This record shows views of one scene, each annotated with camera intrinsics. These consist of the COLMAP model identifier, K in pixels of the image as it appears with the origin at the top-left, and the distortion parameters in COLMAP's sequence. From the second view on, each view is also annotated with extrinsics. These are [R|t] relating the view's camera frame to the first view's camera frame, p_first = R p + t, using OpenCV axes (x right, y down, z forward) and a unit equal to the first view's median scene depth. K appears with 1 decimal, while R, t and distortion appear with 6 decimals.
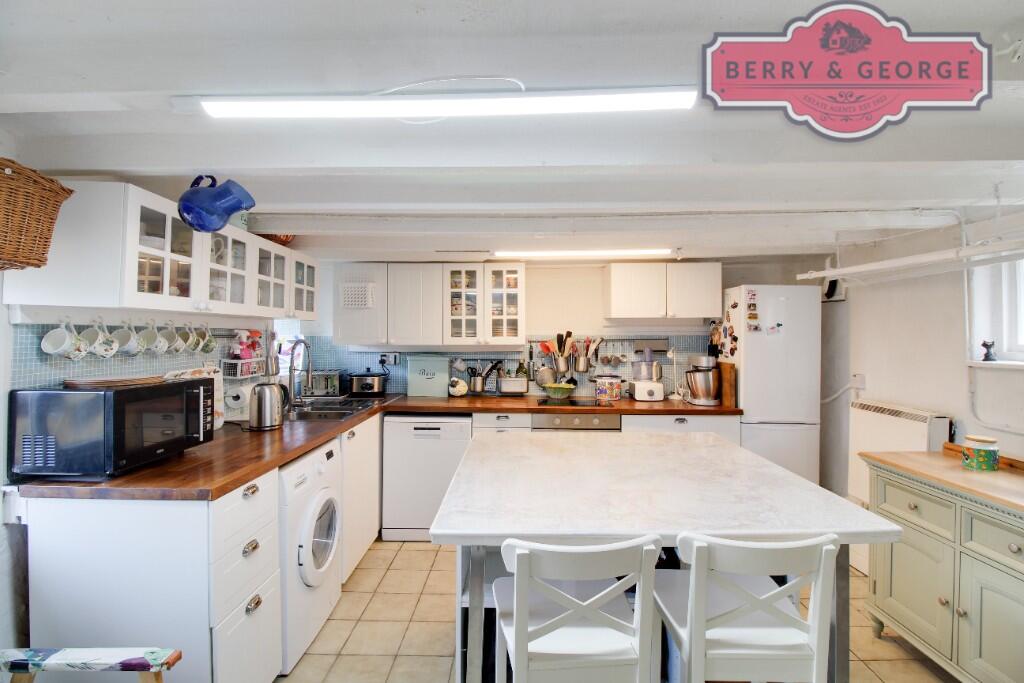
lens RADIAL K [[466.6, 0, 514.3], [0, 466.6, 332.5], [0, 0, 1]] dist [0.003830, -0.012031]
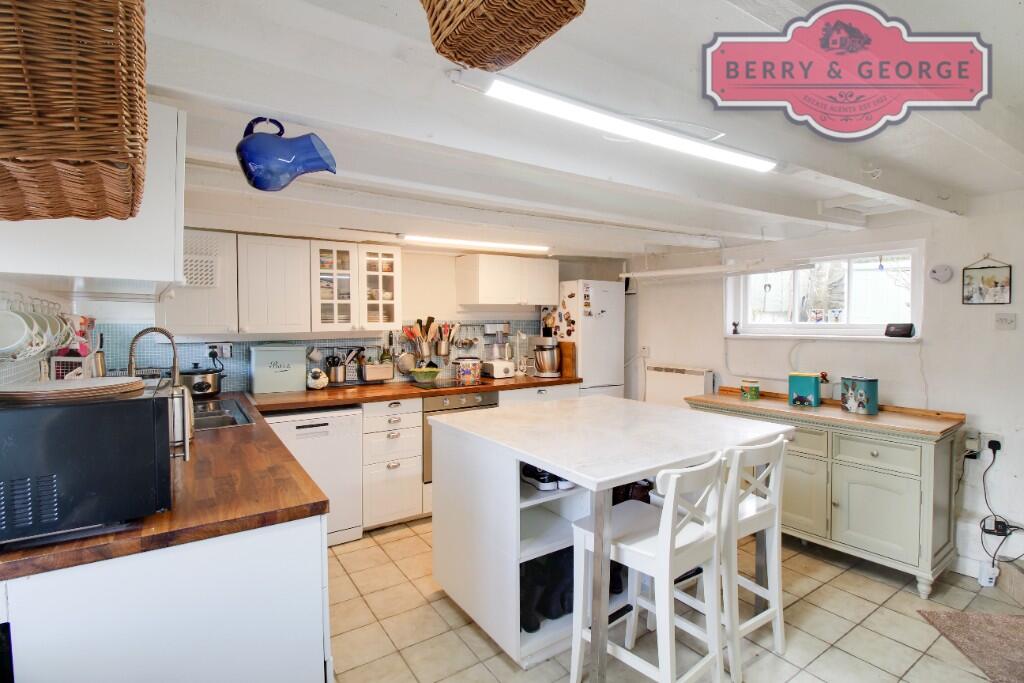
lens RADIAL K [[478.8, 0, 496.0], [0, 478.8, 330.9], [0, 0, 1]] dist [0.003163, -0.014284]
pose [[0.832560, -0.017730, 0.553652, -0.371180], [0.004226, 0.999662, 0.025658, 0.002594], [-0.553919, -0.019022, 0.832353, 0.044434]]
